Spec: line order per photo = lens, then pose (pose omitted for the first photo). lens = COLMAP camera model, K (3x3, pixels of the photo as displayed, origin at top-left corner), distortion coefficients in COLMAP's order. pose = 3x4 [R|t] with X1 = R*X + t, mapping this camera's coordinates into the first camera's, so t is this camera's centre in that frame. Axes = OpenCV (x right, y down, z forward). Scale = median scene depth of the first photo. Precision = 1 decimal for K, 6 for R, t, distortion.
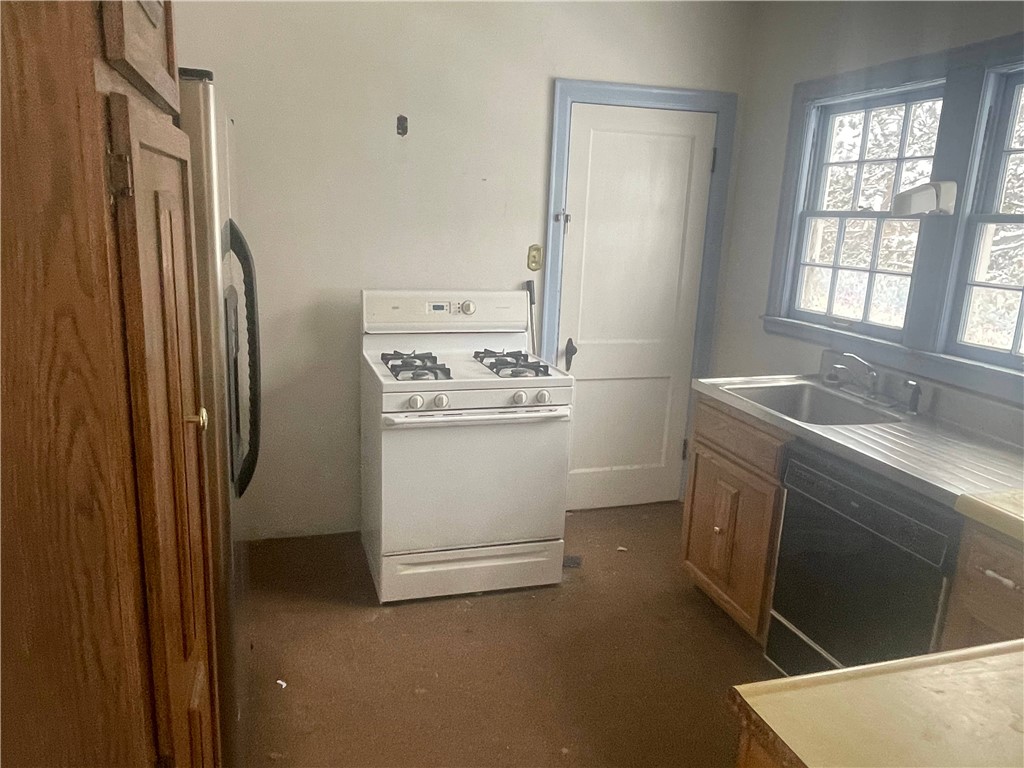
lens RADIAL K [[737.2, 0, 512.0], [0, 737.2, 384.0], [0, 0, 1]] dist [0.002959, 0.000672]
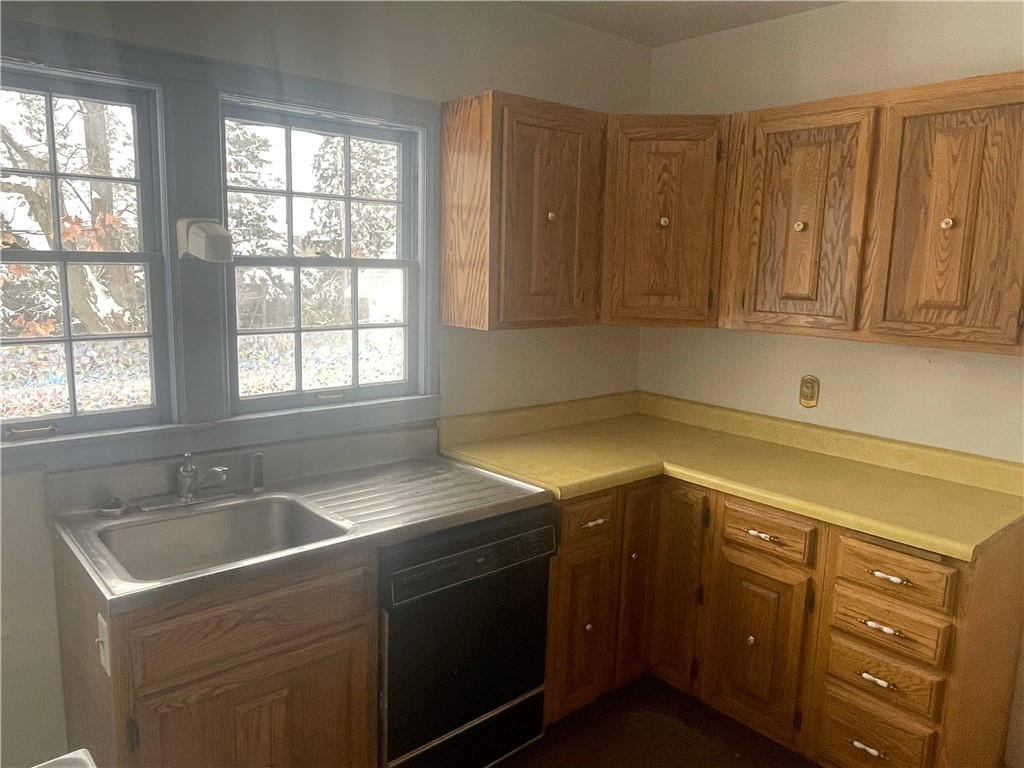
lens RADIAL K [[737.2, 0, 512.0], [0, 737.2, 384.0], [0, 0, 1]] dist [0.002959, 0.000672]
pose [[-0.426342, -0.173730, 0.887722, -0.337105], [0.182672, 0.944627, 0.272598, -0.272704], [-0.885925, 0.278382, -0.370999, 1.103298]]
